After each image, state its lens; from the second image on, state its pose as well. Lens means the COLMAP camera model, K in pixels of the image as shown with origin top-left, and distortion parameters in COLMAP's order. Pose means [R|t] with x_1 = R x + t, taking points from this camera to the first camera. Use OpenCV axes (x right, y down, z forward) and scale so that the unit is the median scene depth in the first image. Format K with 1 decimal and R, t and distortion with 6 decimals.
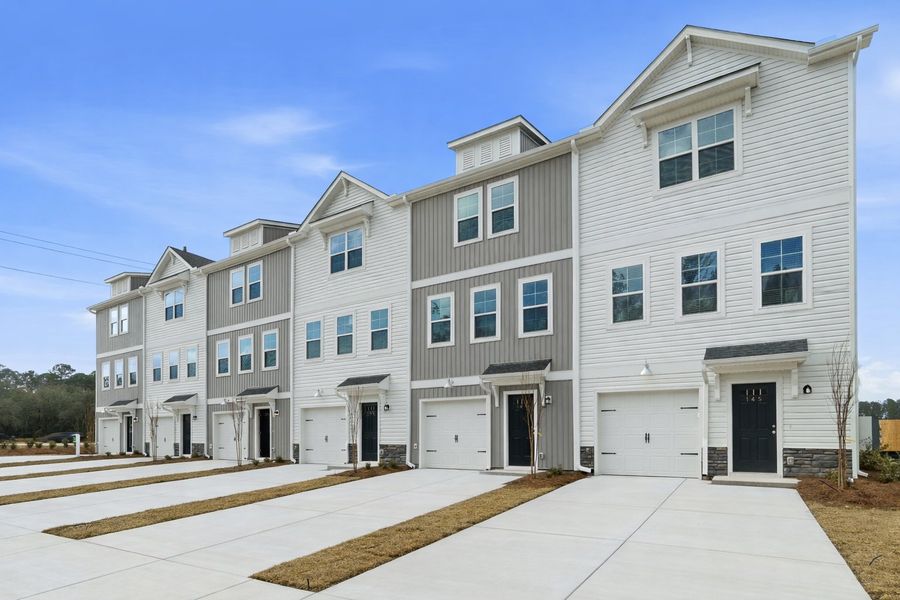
lens RADIAL K [[524.9, 0, 450.0], [0, 524.9, 300.0], [0, 0, 1]] dist [-0.000065, 0.000069]
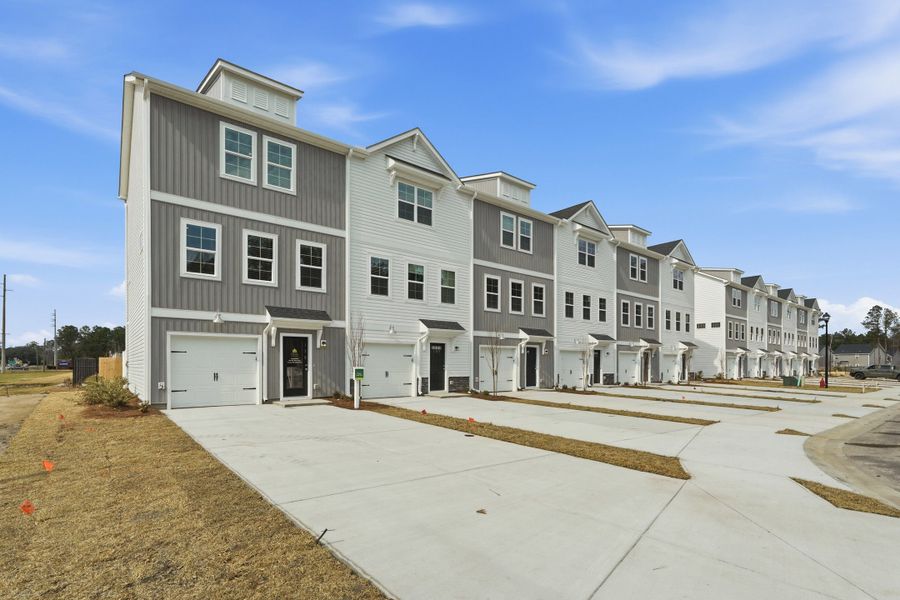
lens RADIAL K [[400.8, 0, 444.9], [0, 400.8, 301.5], [0, 0, 1]] dist [0.000926, 0.000107]
pose [[0.343913, 0.161848, 0.924948, -0.753132], [-0.231505, 0.969242, -0.083521, 0.127992], [-0.910016, -0.185406, 0.370803, 0.483184]]
